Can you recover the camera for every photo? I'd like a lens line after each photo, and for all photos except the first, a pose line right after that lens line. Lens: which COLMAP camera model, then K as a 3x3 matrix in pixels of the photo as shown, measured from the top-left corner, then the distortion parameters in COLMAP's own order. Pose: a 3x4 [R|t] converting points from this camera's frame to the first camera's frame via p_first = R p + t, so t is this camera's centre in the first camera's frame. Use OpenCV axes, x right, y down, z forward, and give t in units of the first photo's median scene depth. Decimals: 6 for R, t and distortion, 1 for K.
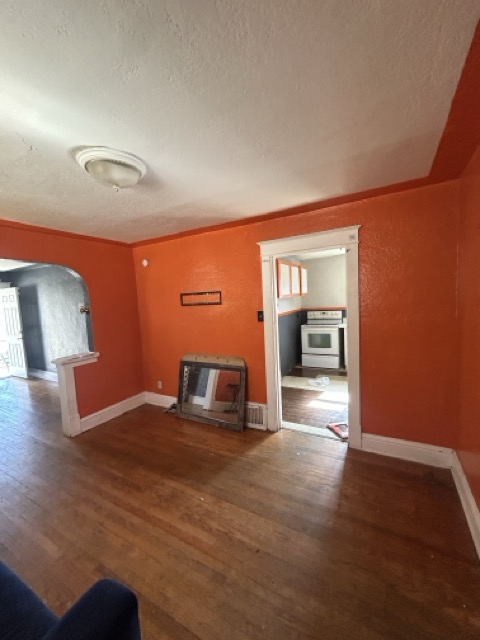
lens RADIAL K [[261.4, 0, 241.6], [0, 261.4, 319.5], [0, 0, 1]] dist [-0.000087, 0.000670]
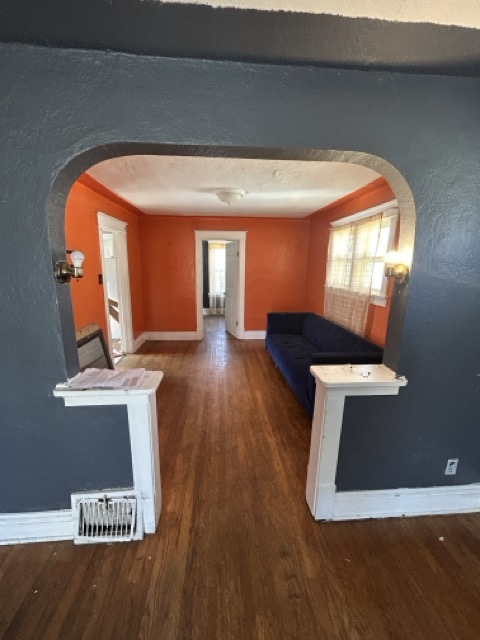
lens RADIAL K [[261.4, 0, 241.6], [0, 261.4, 319.5], [0, 0, 1]] dist [-0.000087, 0.000670]
pose [[-0.562156, -0.128491, 0.816989, -1.281321], [0.079552, 0.974876, 0.208060, -0.029762], [-0.823196, 0.181955, -0.537810, 1.216173]]
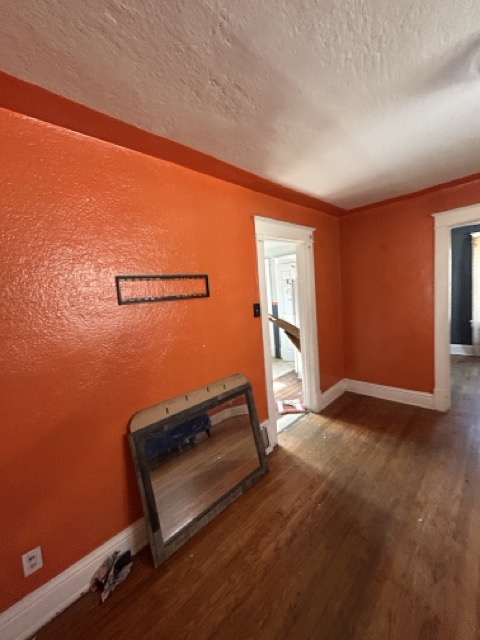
lens RADIAL K [[261.4, 0, 241.6], [0, 261.4, 319.5], [0, 0, 1]] dist [-0.000087, 0.000670]
pose [[0.262578, -0.068154, 0.962501, -0.747780], [0.144468, 0.989036, 0.030621, -0.016118], [-0.954035, 0.131010, 0.269545, 0.895262]]
